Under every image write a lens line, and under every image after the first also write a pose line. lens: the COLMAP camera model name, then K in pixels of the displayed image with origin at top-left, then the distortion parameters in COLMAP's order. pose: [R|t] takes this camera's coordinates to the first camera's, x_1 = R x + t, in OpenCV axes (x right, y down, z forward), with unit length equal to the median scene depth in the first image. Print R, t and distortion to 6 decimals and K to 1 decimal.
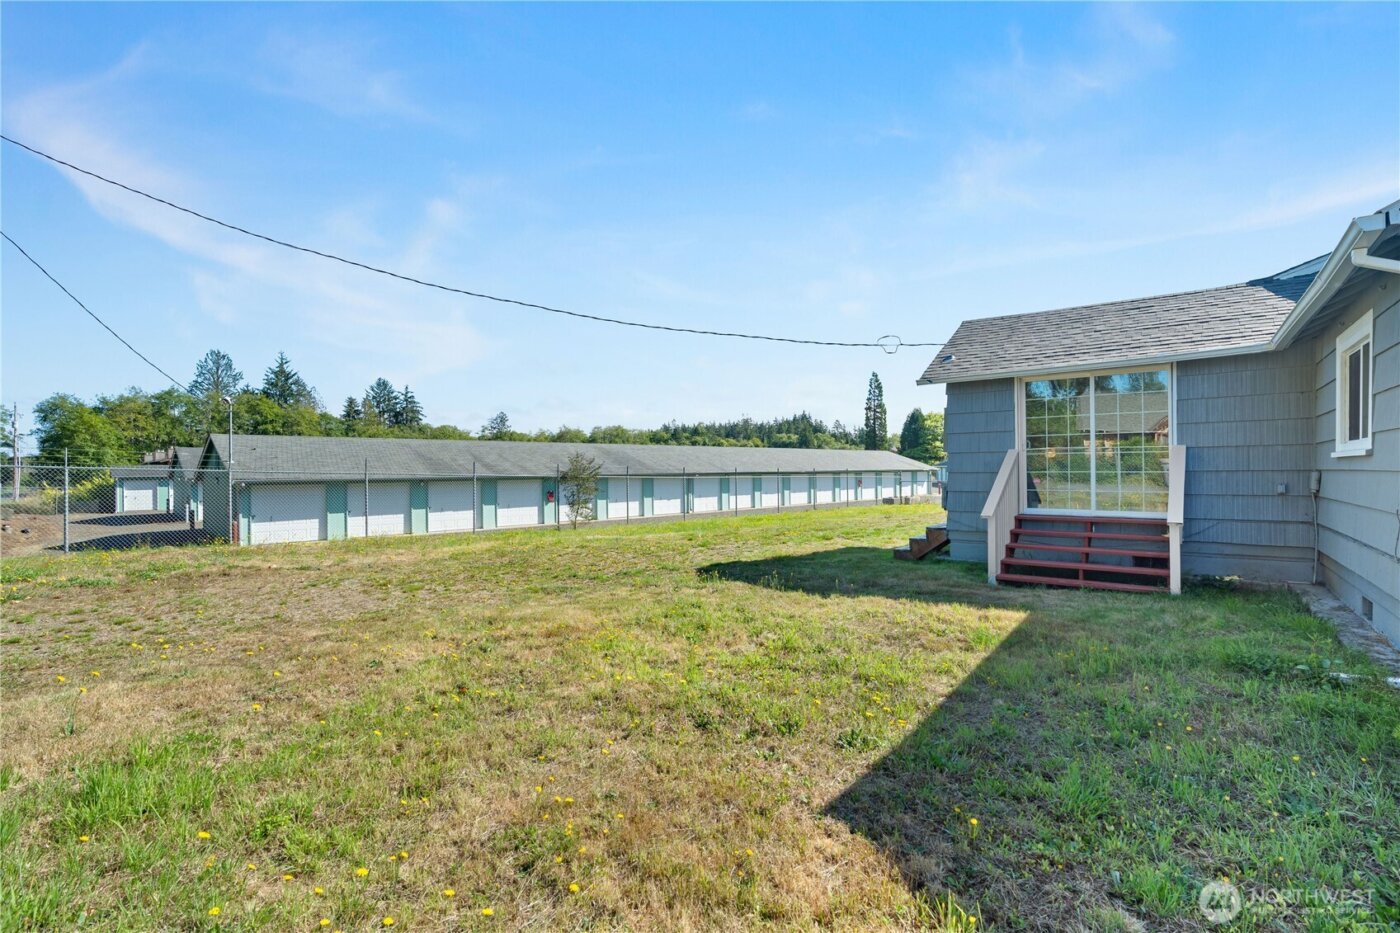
lens RADIAL K [[631.0, 0, 698.2], [0, 631.0, 467.9], [0, 0, 1]] dist [-0.021472, 0.001575]
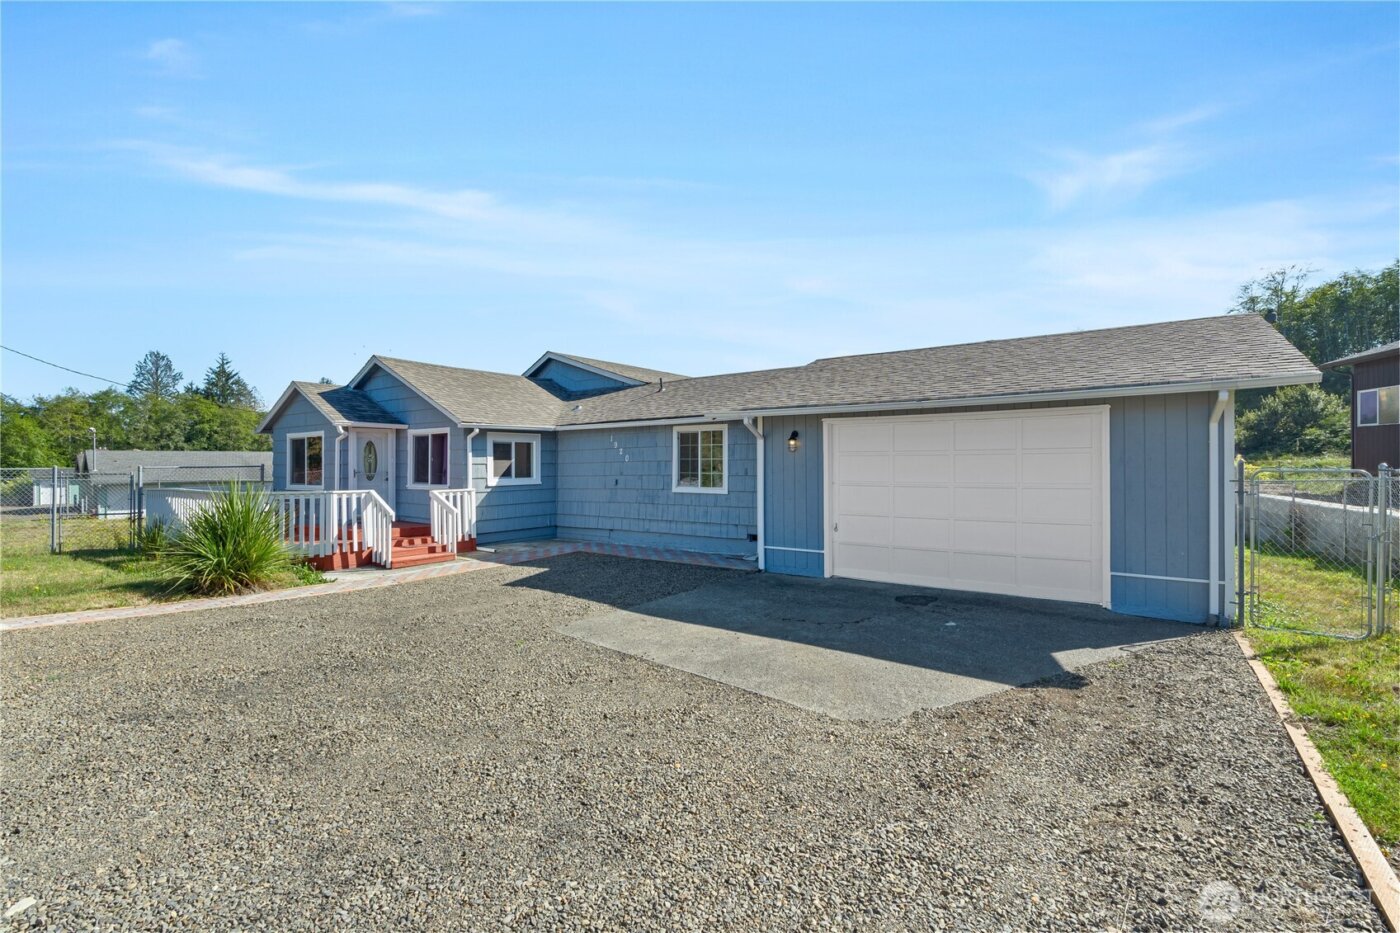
lens RADIAL K [[631.0, 0, 703.7], [0, 631.0, 464.9], [0, 0, 1]] dist [-0.021472, 0.001575]
pose [[0.998817, 0.000771, 0.048622, 0.093776], [-0.000876, 0.999997, 0.002148, -0.003856], [-0.048620, -0.002188, 0.998815, -0.081070]]
